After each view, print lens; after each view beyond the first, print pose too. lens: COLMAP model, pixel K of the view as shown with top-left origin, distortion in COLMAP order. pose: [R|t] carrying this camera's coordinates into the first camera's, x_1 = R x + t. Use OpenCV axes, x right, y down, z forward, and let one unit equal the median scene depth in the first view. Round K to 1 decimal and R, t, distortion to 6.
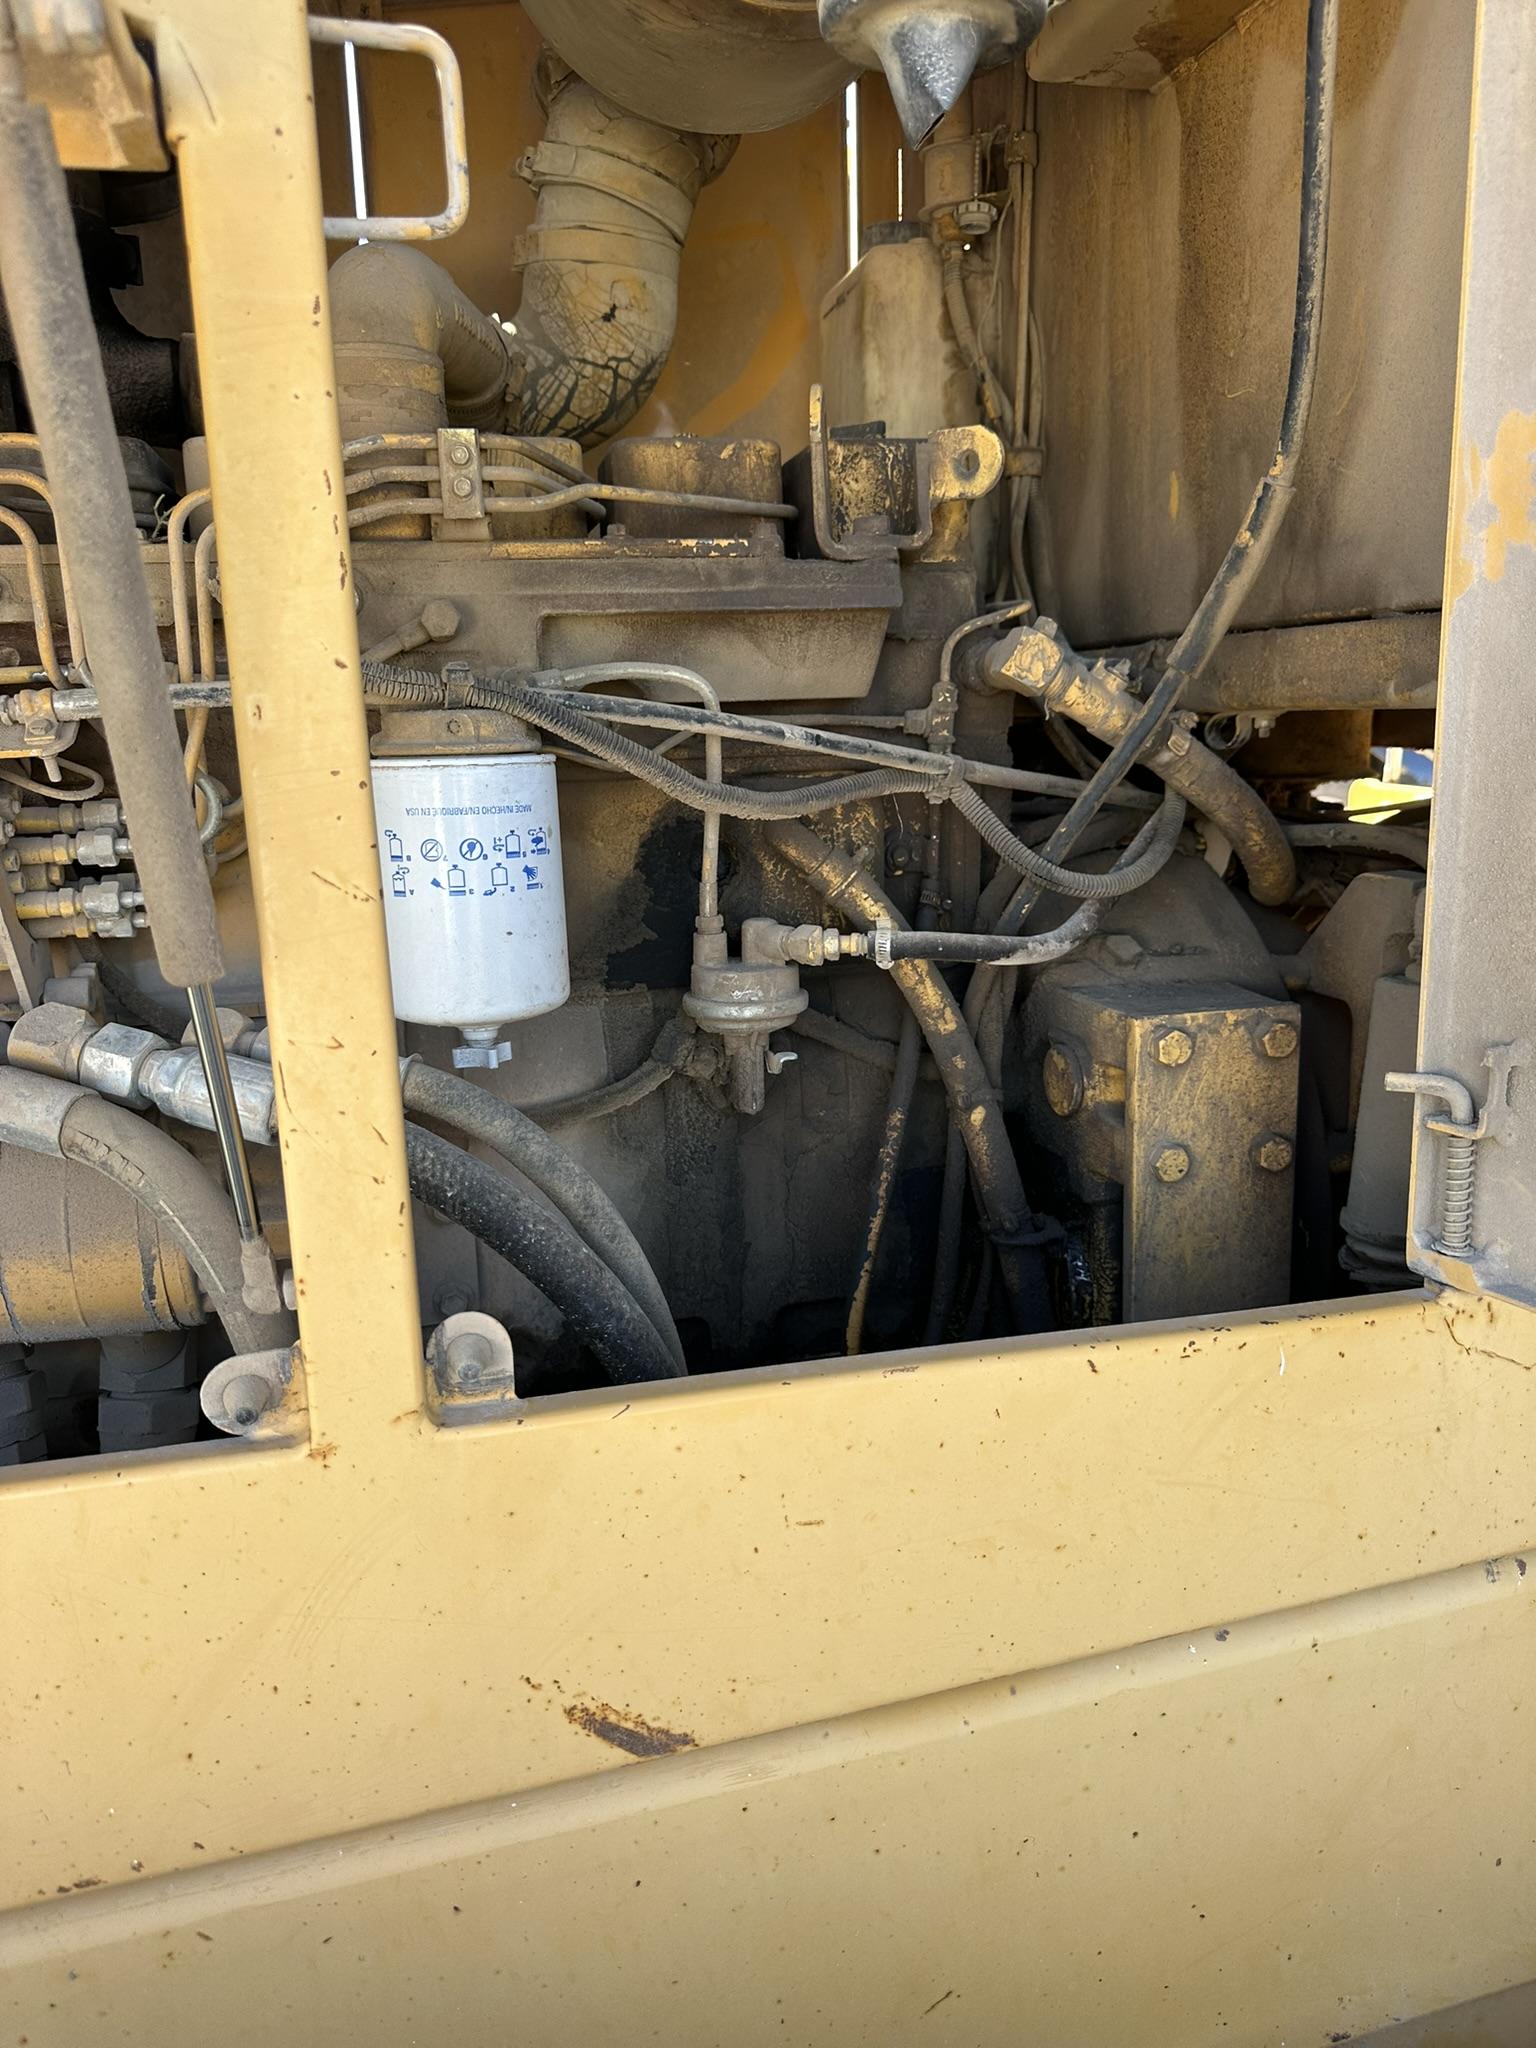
lens RADIAL K [[1486.2, 0, 754.9], [0, 1486.2, 1037.0], [0, 0, 1]] dist [0.064024, -0.097066]
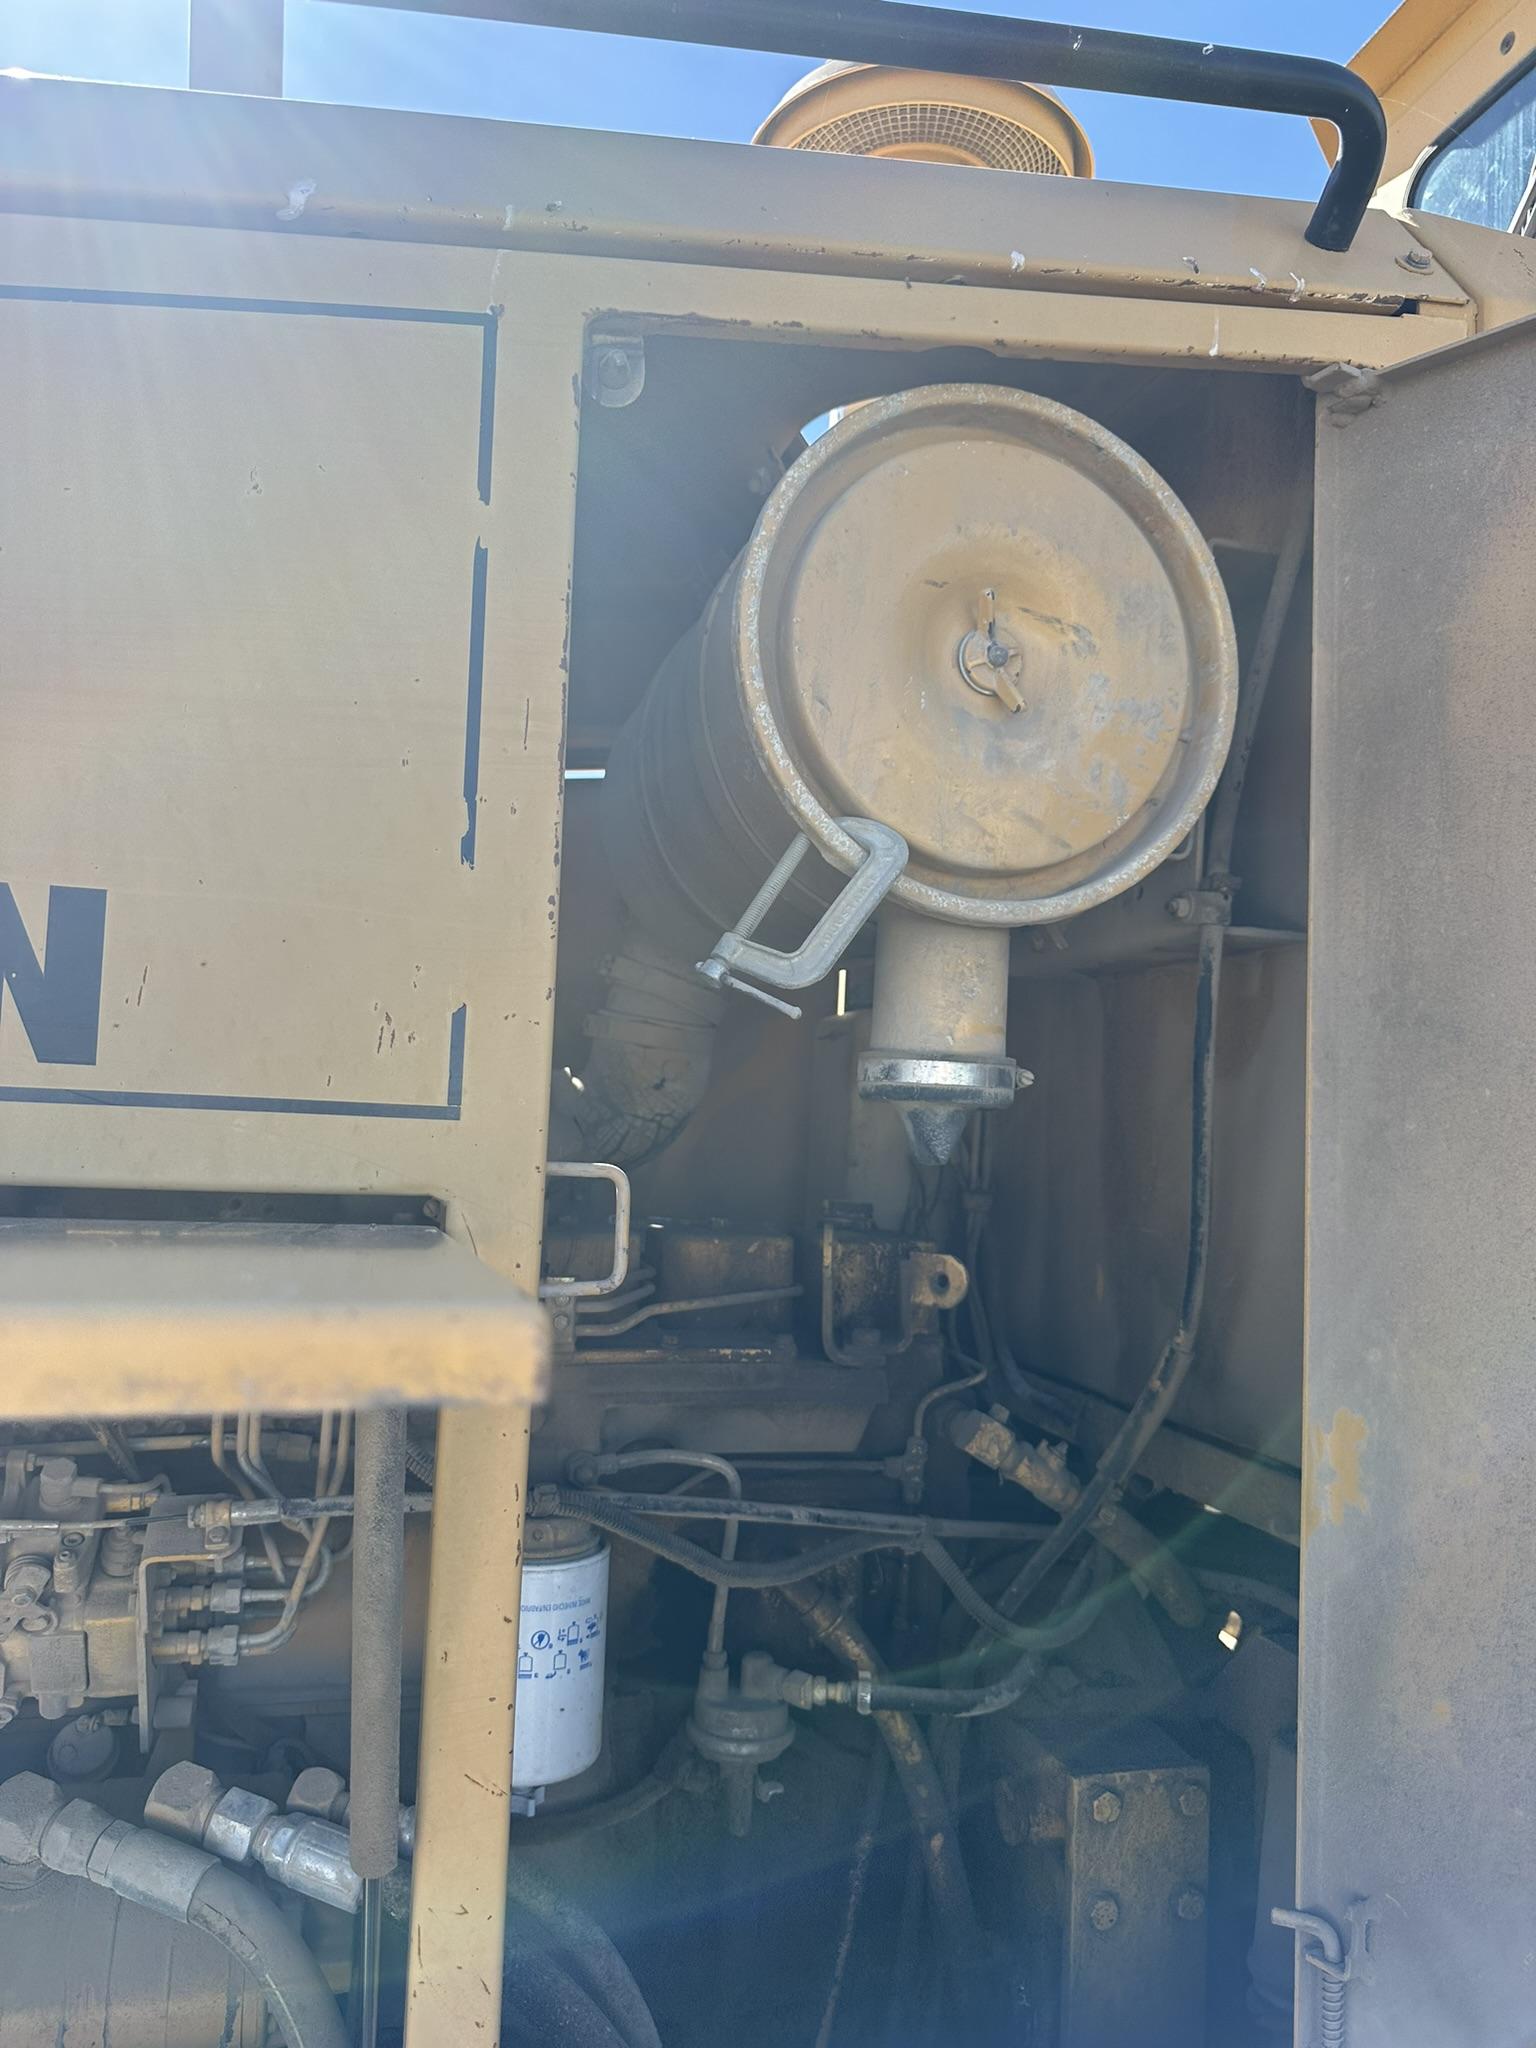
lens RADIAL K [[1486.2, 0, 754.9], [0, 1486.2, 1037.0], [0, 0, 1]] dist [0.064024, -0.097066]
pose [[0.996652, 0.075080, 0.032374, -0.076601], [-0.063281, 0.959058, -0.276050, -0.227307], [-0.051774, 0.273077, 0.960598, -0.280591]]
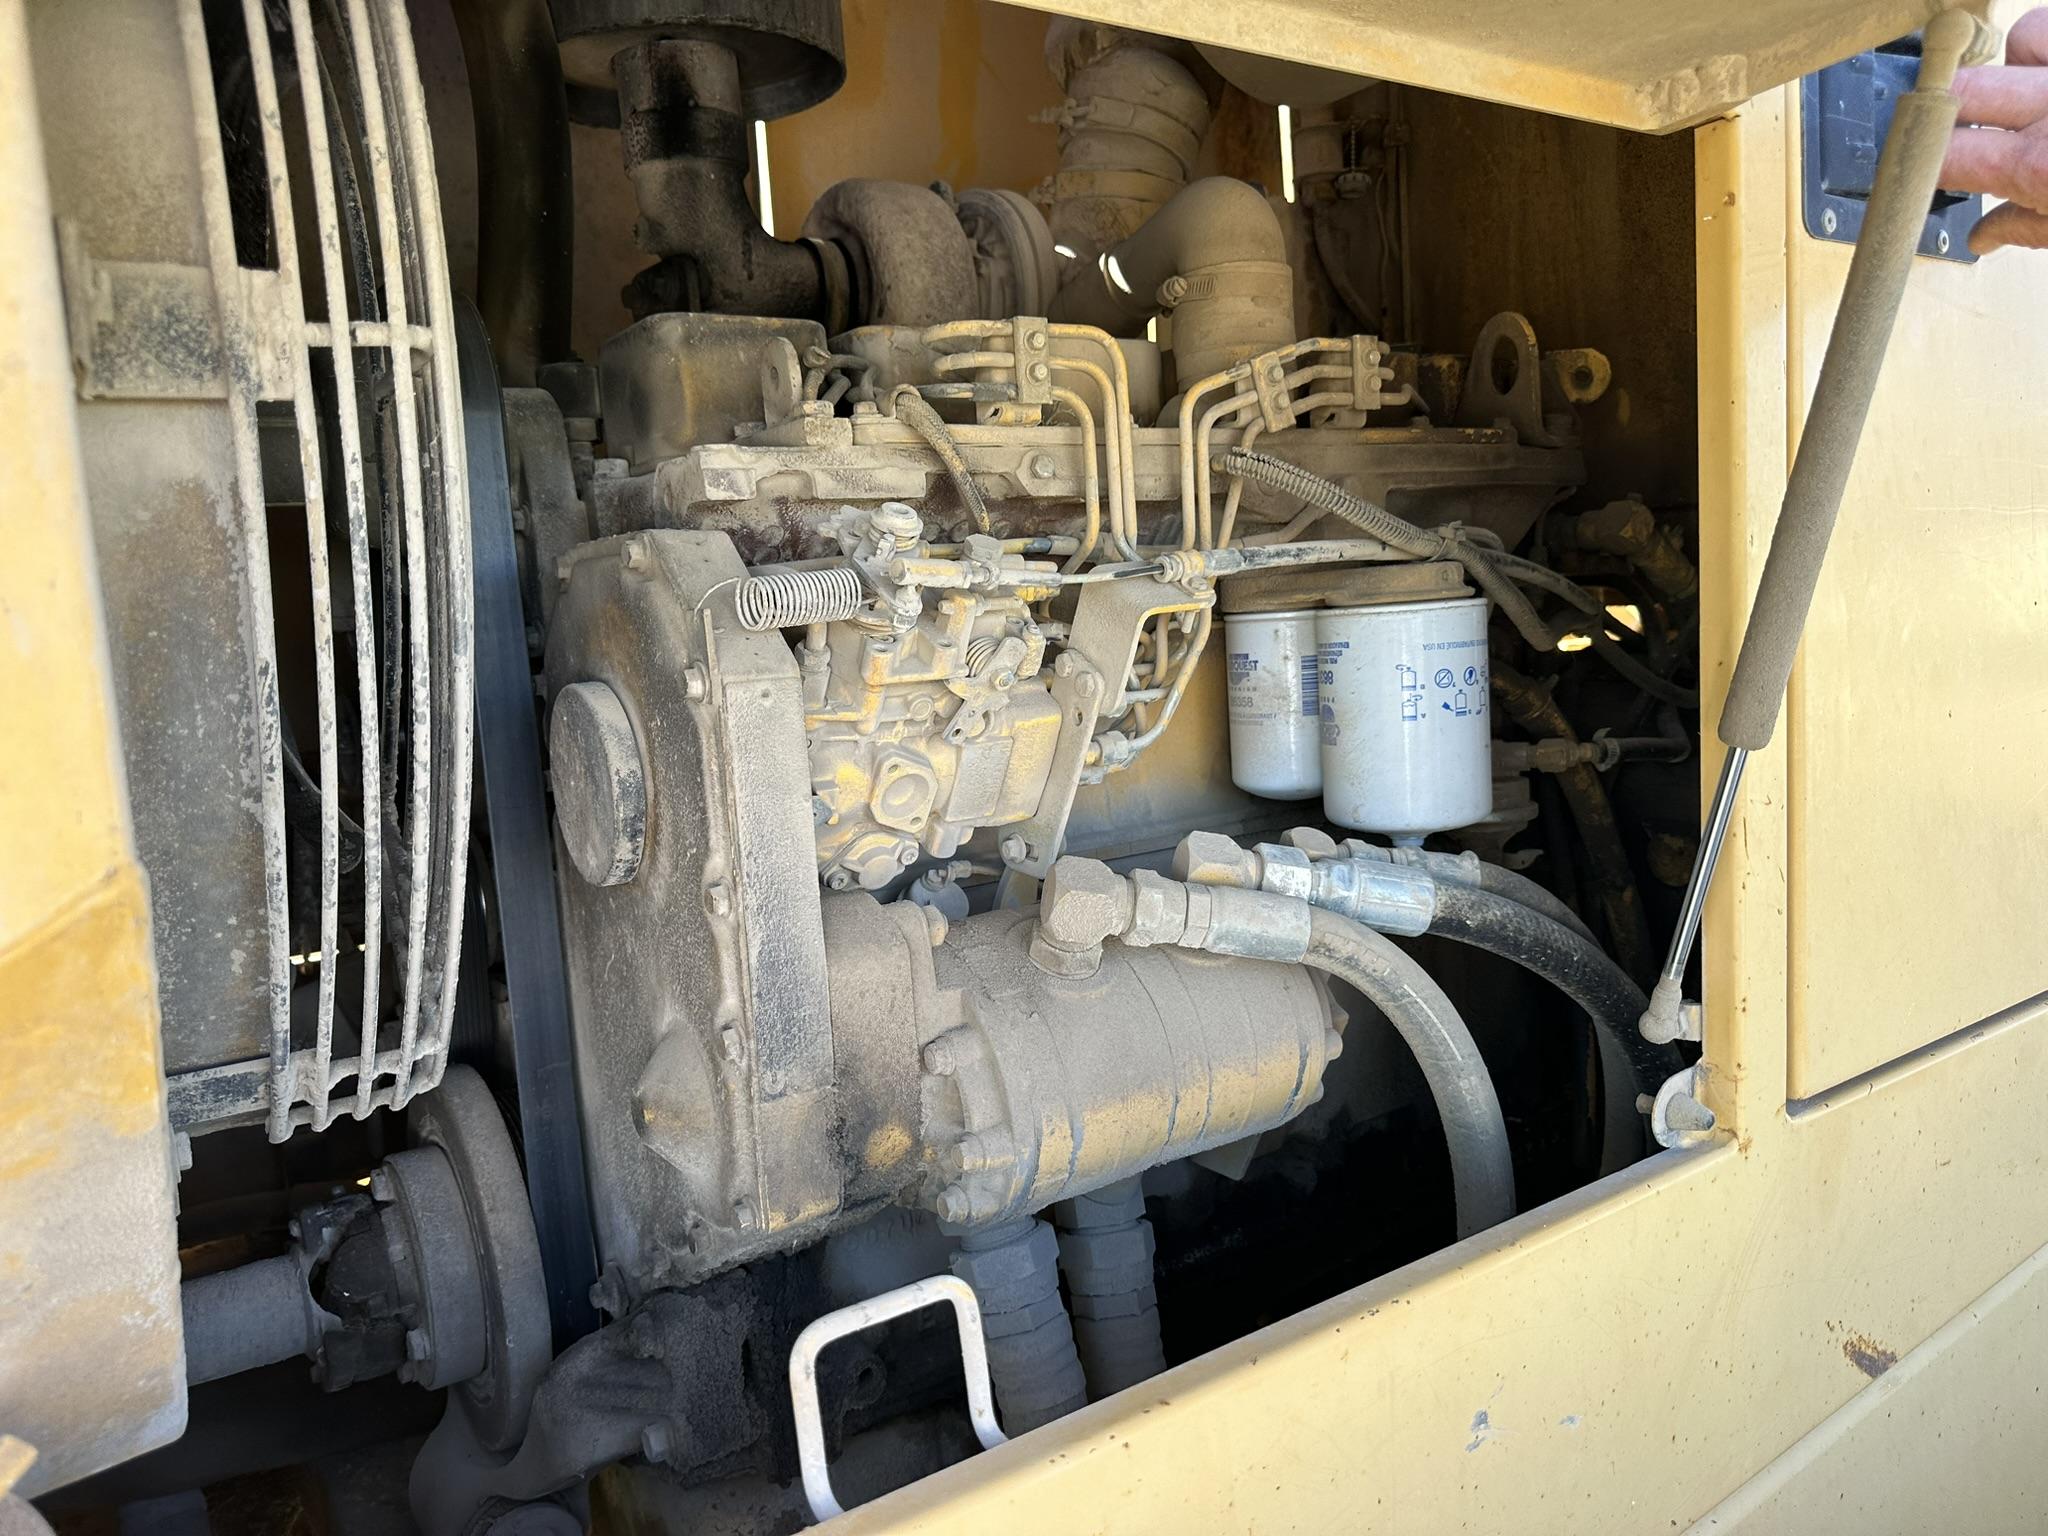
lens RADIAL K [[1486.2, 0, 1034.7], [0, 1486.2, 769.1], [0, 0, 1]] dist [0.064024, -0.097066]
pose [[0.930206, -0.067380, 0.360801, -0.793833], [0.108121, 0.989691, -0.093926, 0.017834], [-0.350753, 0.126381, 0.927901, 0.023826]]
